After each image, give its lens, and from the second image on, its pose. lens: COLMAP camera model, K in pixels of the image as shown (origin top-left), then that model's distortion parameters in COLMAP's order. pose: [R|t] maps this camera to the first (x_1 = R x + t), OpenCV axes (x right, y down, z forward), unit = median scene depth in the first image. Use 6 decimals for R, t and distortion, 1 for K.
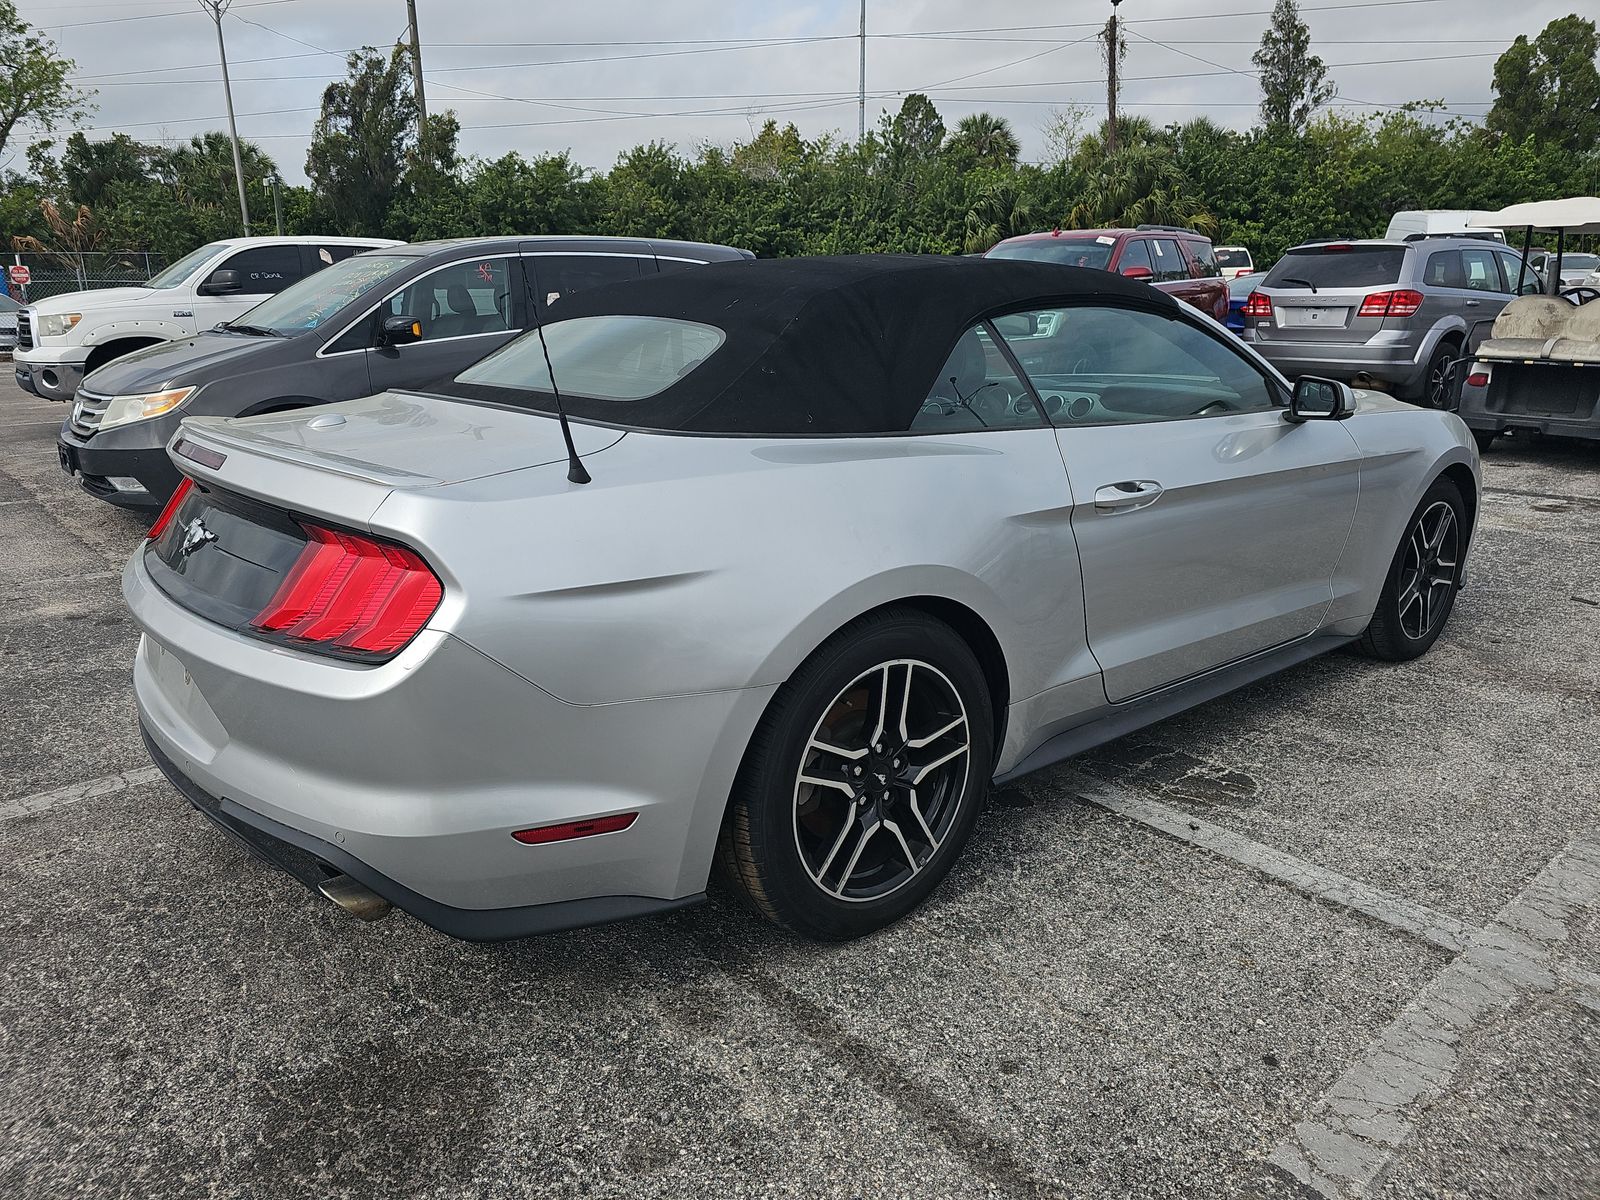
lens RADIAL K [[1092.6, 0, 800.0], [0, 1092.6, 600.0], [0, 0, 1]] dist [0.038145, -0.043046]
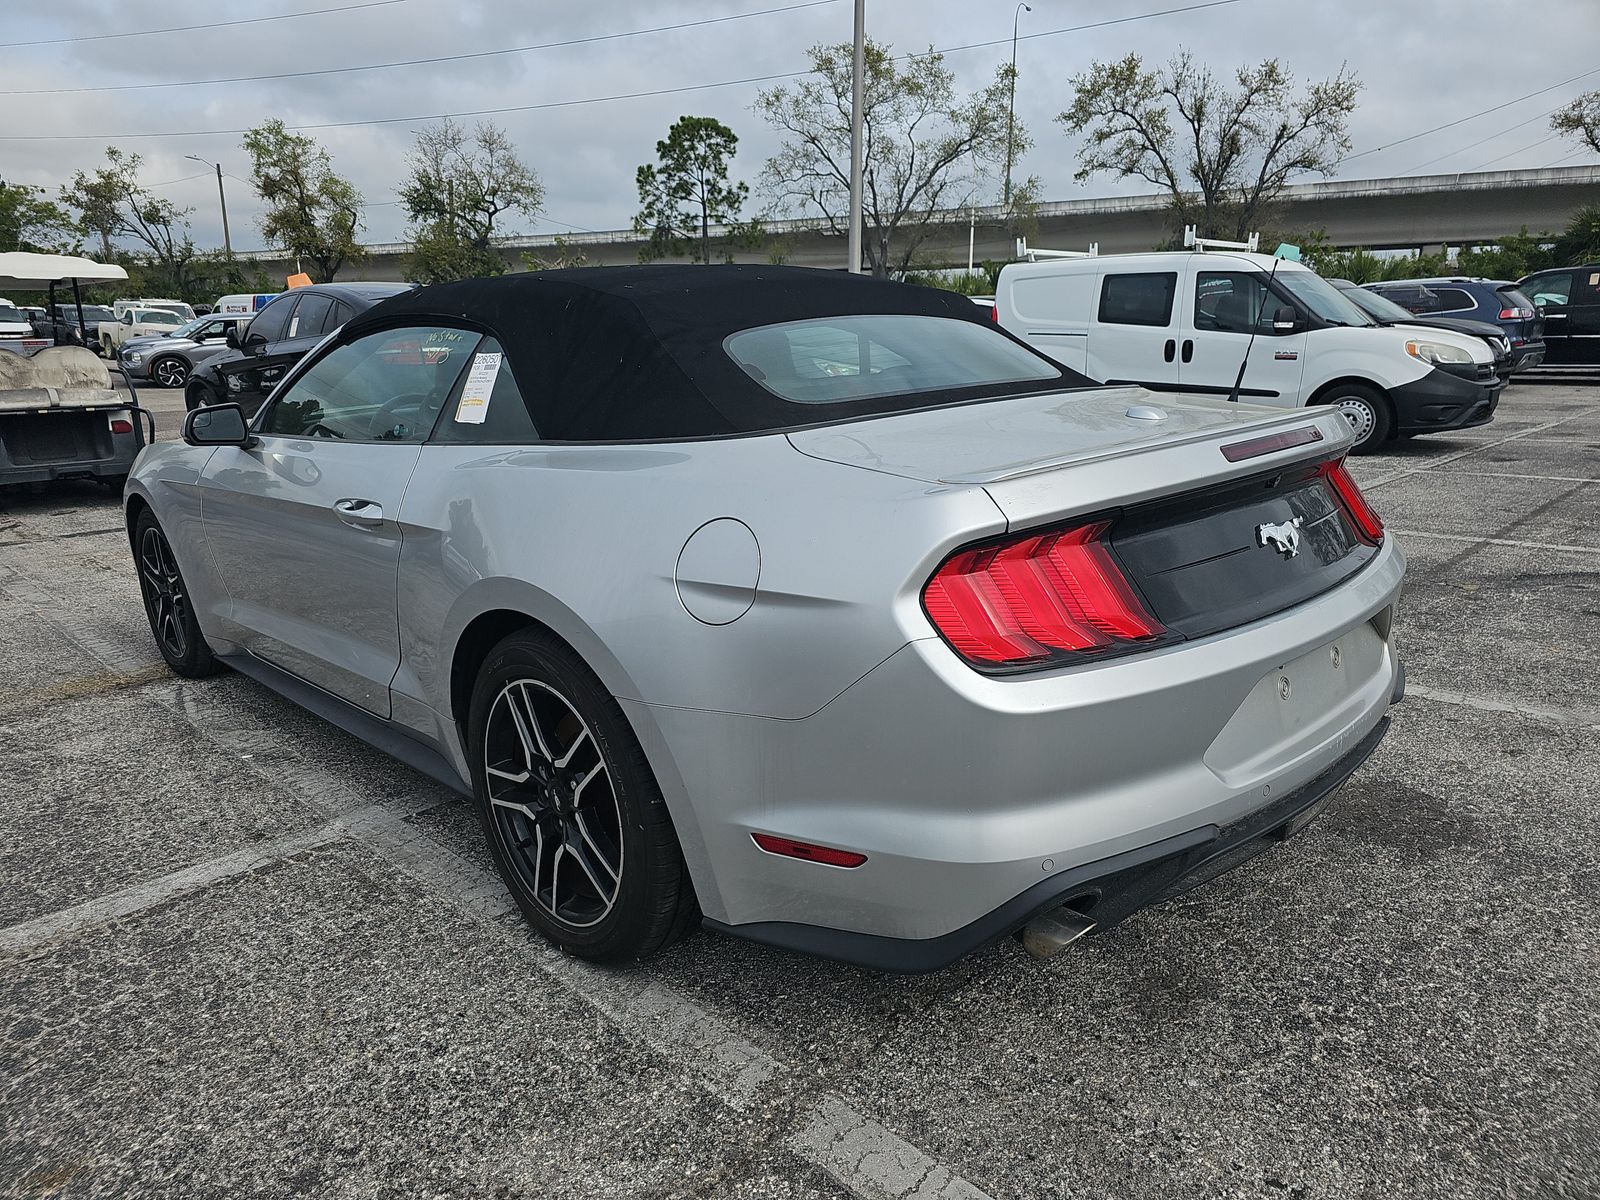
lens RADIAL K [[1061.5, 0, 793.8], [0, 1061.5, 594.3], [0, 0, 1]] dist [0.034697, -0.037316]
pose [[-0.096852, -0.219094, 0.970885, -1.247195], [0.282194, 0.929397, 0.237883, -0.304008], [-0.954456, 0.297017, -0.028187, 1.289001]]
